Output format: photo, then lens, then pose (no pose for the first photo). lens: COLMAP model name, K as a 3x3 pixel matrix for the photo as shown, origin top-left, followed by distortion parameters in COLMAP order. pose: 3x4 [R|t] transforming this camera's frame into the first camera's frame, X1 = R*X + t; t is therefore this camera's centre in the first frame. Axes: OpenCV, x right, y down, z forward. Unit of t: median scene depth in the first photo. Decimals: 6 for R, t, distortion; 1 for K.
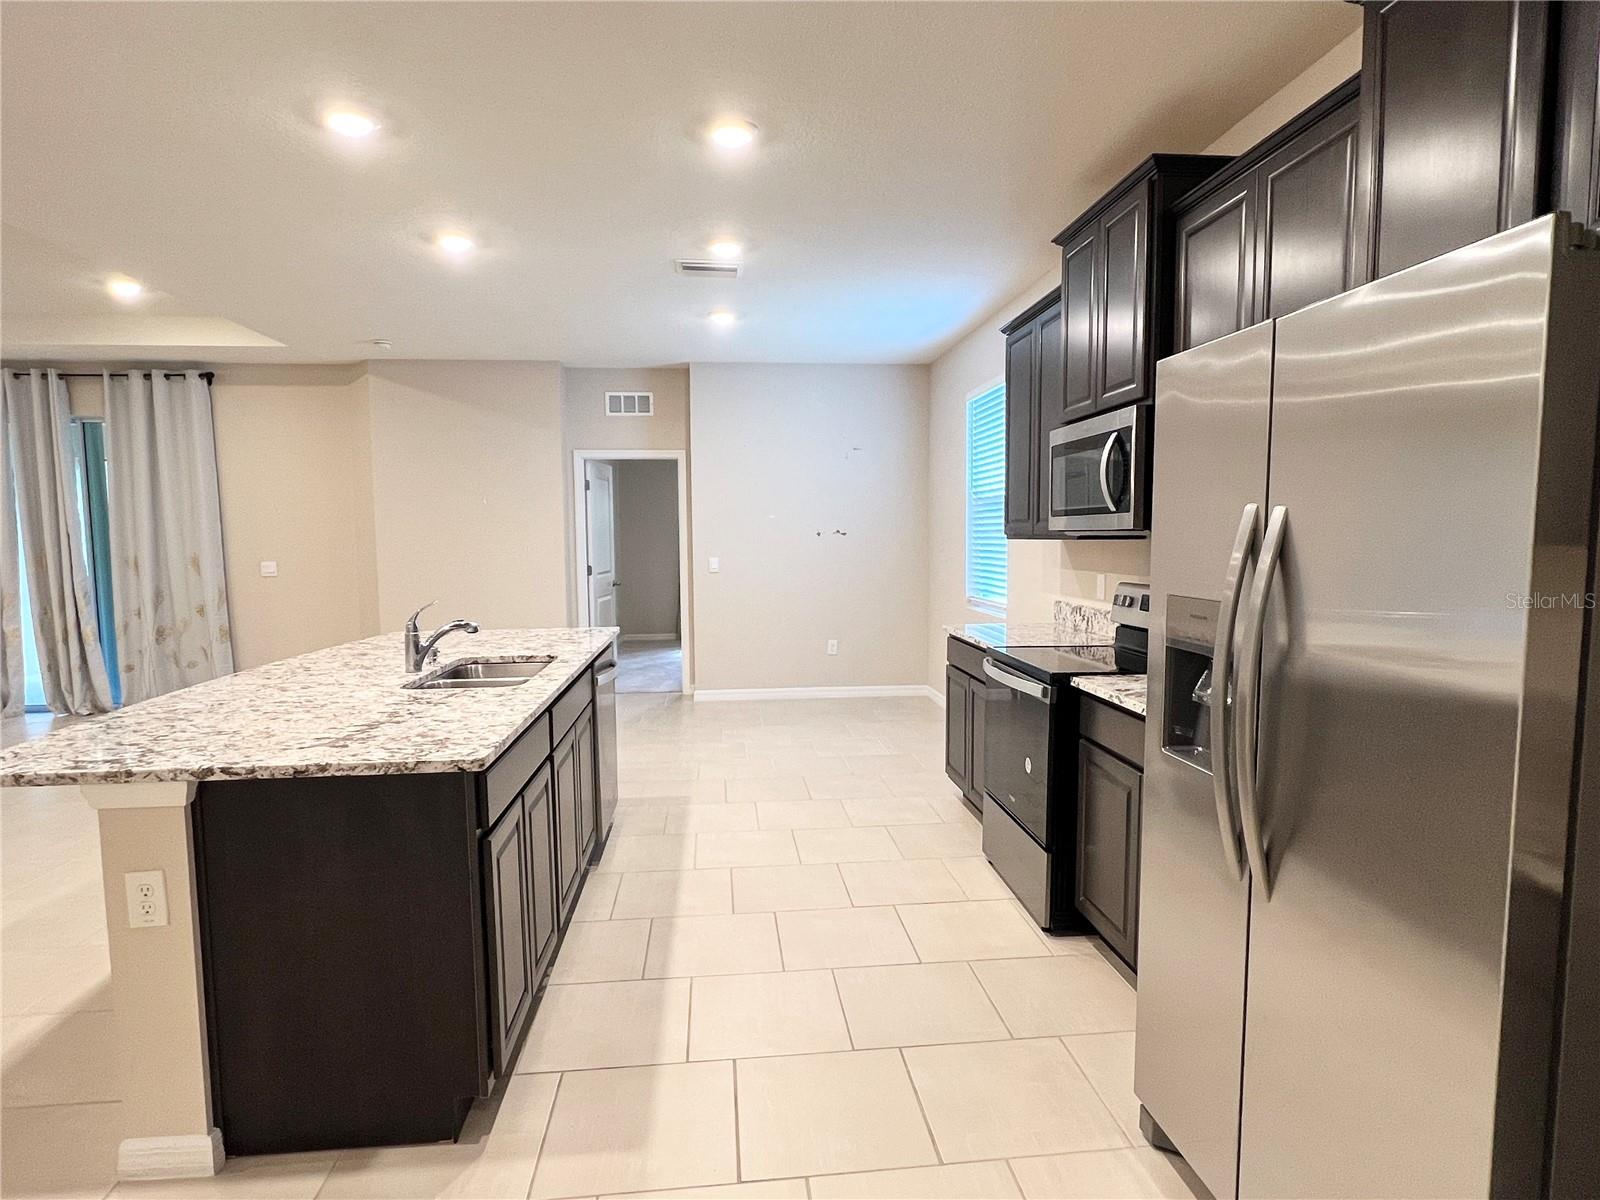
lens RADIAL K [[863.4, 0, 802.8], [0, 863.4, 612.9], [0, 0, 1]] dist [0.004135, 0.000388]
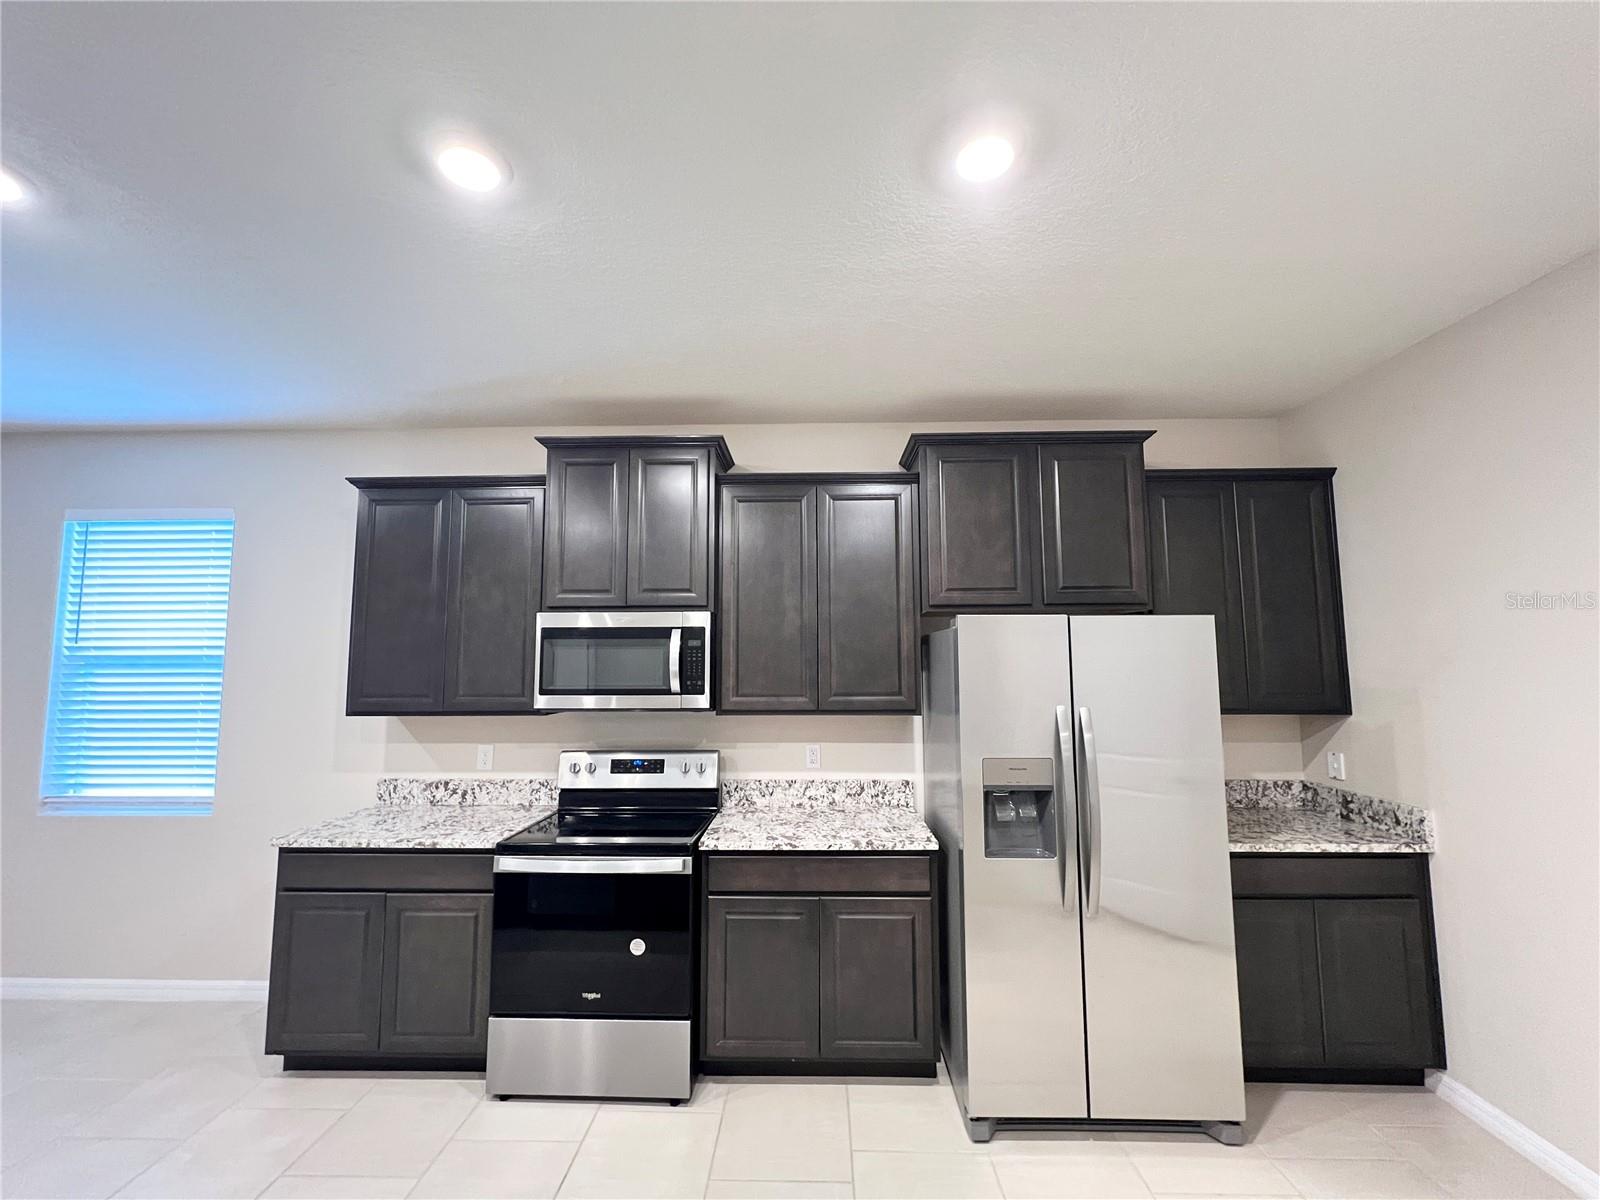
lens RADIAL K [[644.9, 0, 808.2], [0, 644.9, 599.8], [0, 0, 1]] dist [-0.002373, 0.000193]
pose [[0.120008, 0.101944, 0.987525, -0.354993], [0.094973, 0.988973, -0.113635, -0.083755], [-0.988220, 0.107426, 0.109003, 0.467329]]
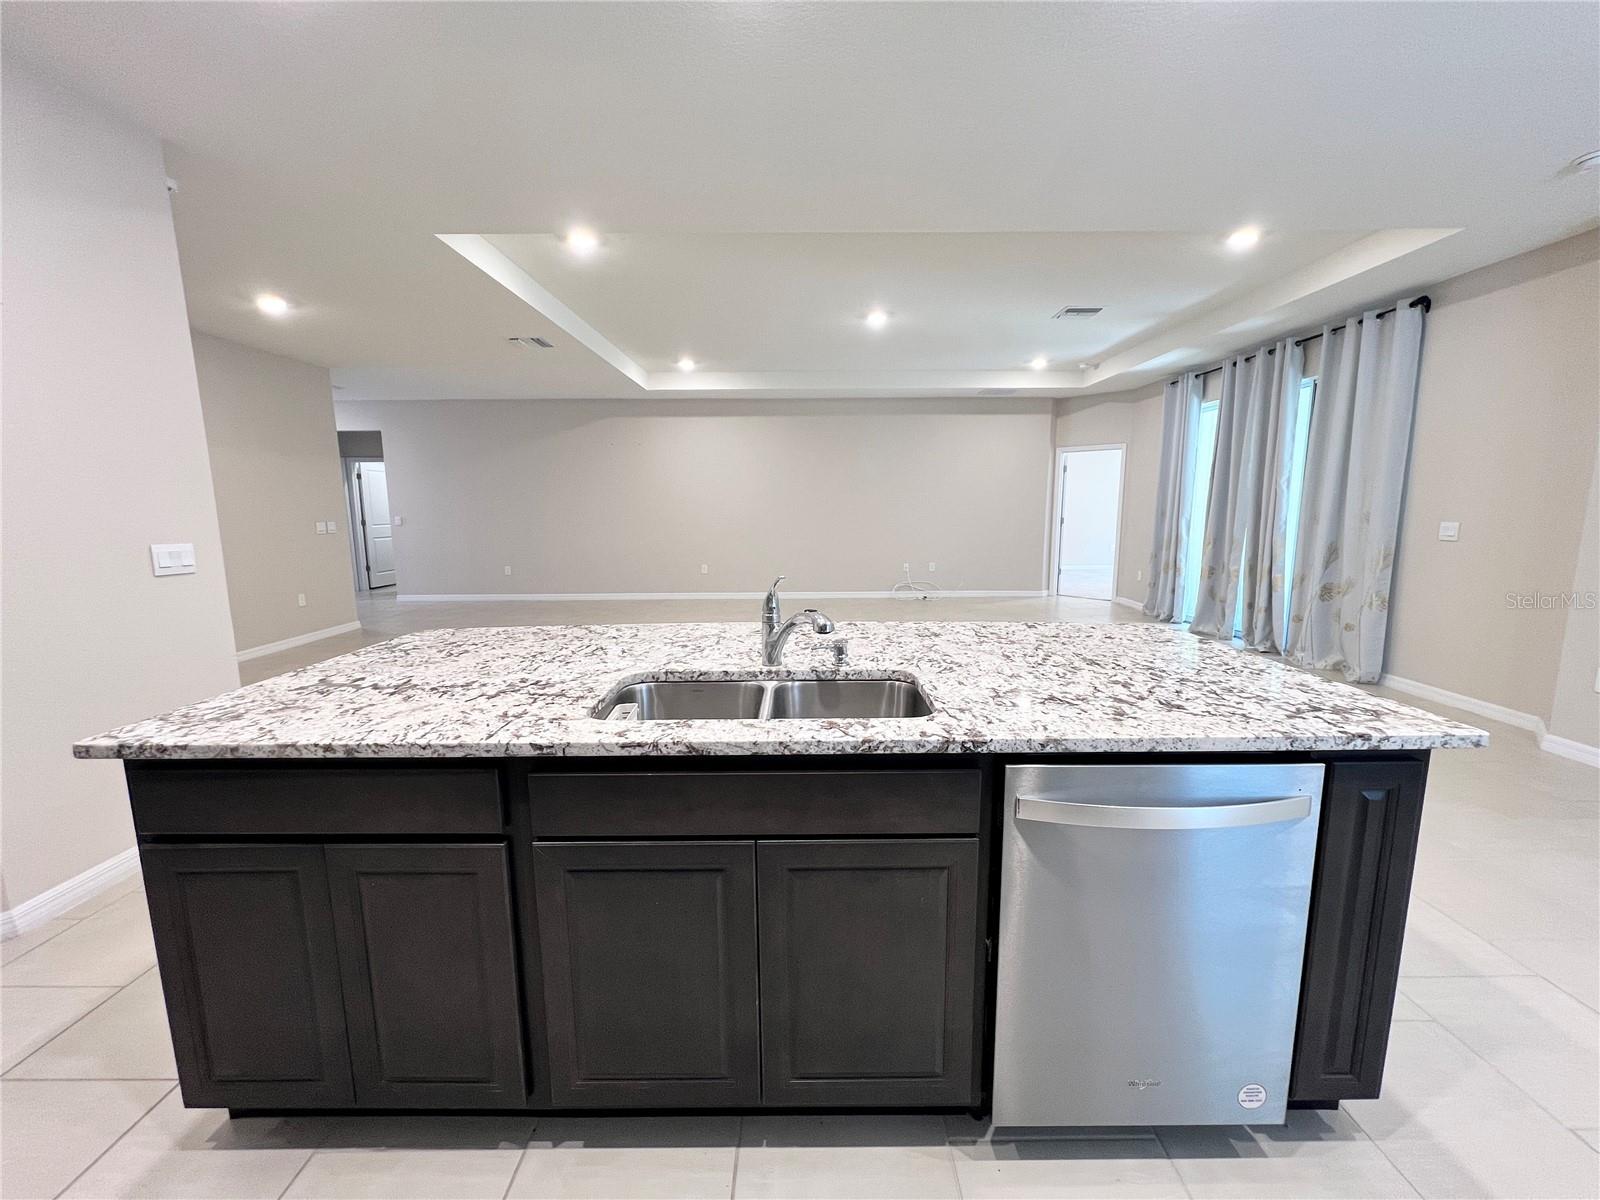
lens RADIAL K [[644.9, 0, 808.2], [0, 644.9, 599.8], [0, 0, 1]] dist [-0.002373, 0.000193]
pose [[-0.099109, 0.156434, -0.982703, 0.067658], [-0.087429, 0.982377, 0.165200, -0.056224], [0.991228, 0.102290, -0.083686, 0.741634]]
